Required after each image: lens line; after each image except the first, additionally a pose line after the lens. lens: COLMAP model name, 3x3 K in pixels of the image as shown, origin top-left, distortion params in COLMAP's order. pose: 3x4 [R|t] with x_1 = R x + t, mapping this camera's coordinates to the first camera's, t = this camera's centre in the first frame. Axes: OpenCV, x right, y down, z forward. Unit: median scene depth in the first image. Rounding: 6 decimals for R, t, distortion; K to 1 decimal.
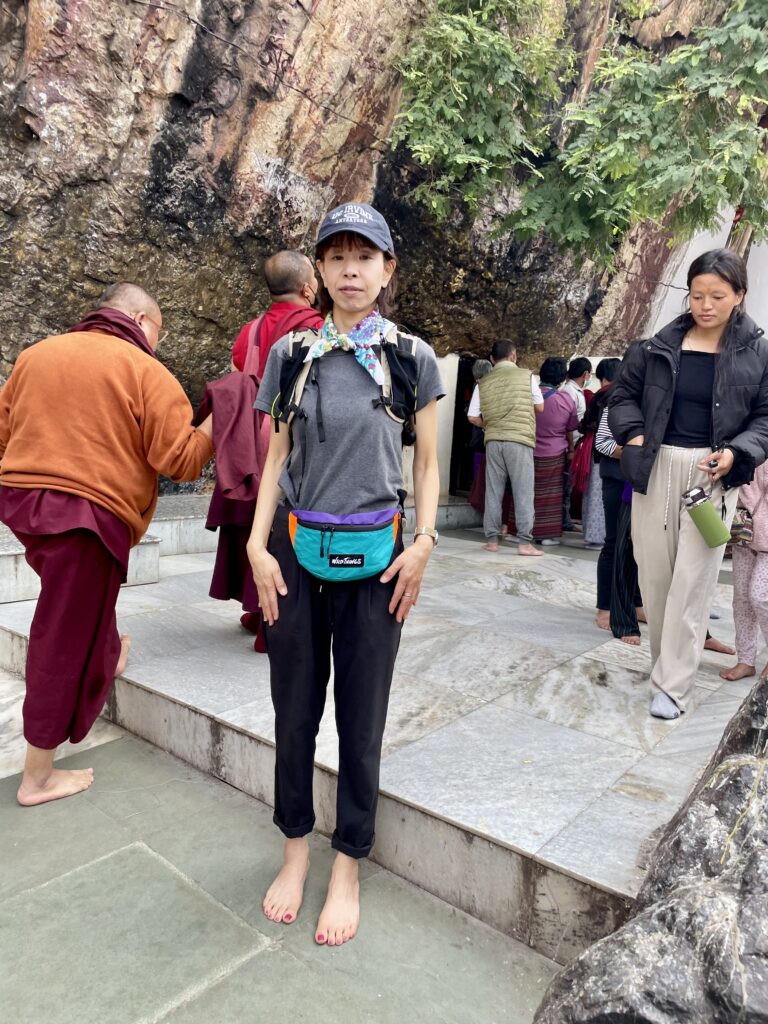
lens RADIAL K [[770.2, 0, 384.0], [0, 770.2, 512.0], [0, 0, 1]] dist [0.068873, -0.106177]
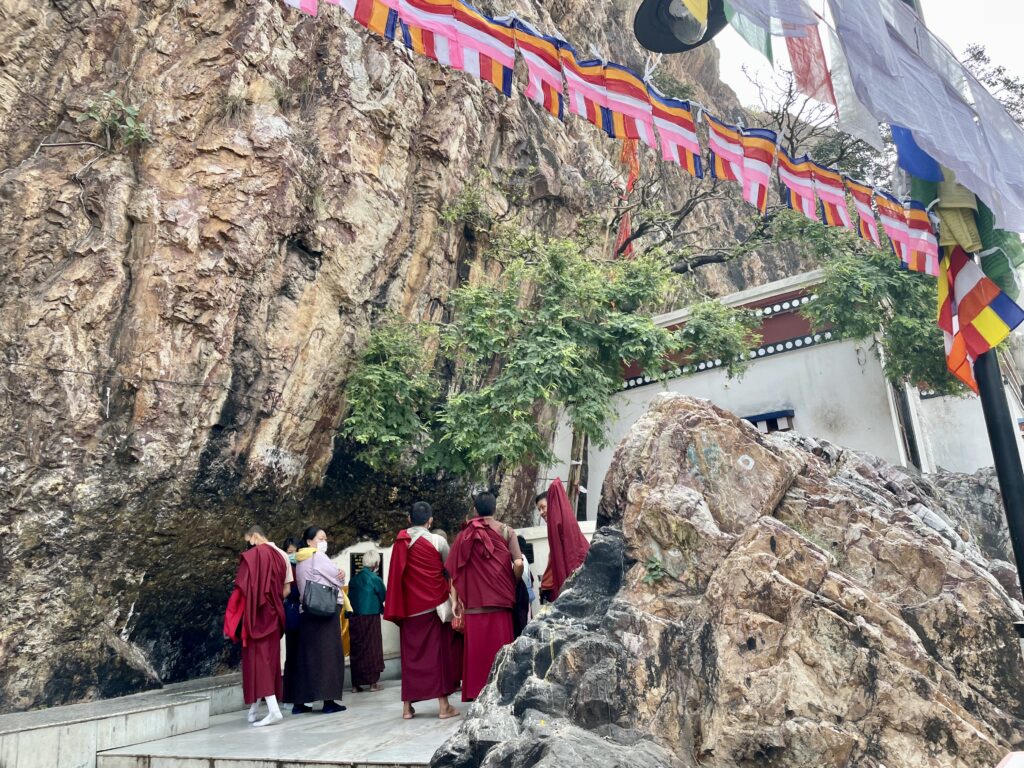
lens RADIAL K [[770.2, 0, 524.3], [0, 770.2, 377.2], [0, 0, 1]] dist [0.068873, -0.106177]
pose [[0.965587, -0.078283, 0.248019, -0.019043], [0.167332, 0.917032, -0.362010, 0.109799], [-0.199102, 0.391054, 0.898574, -0.711953]]
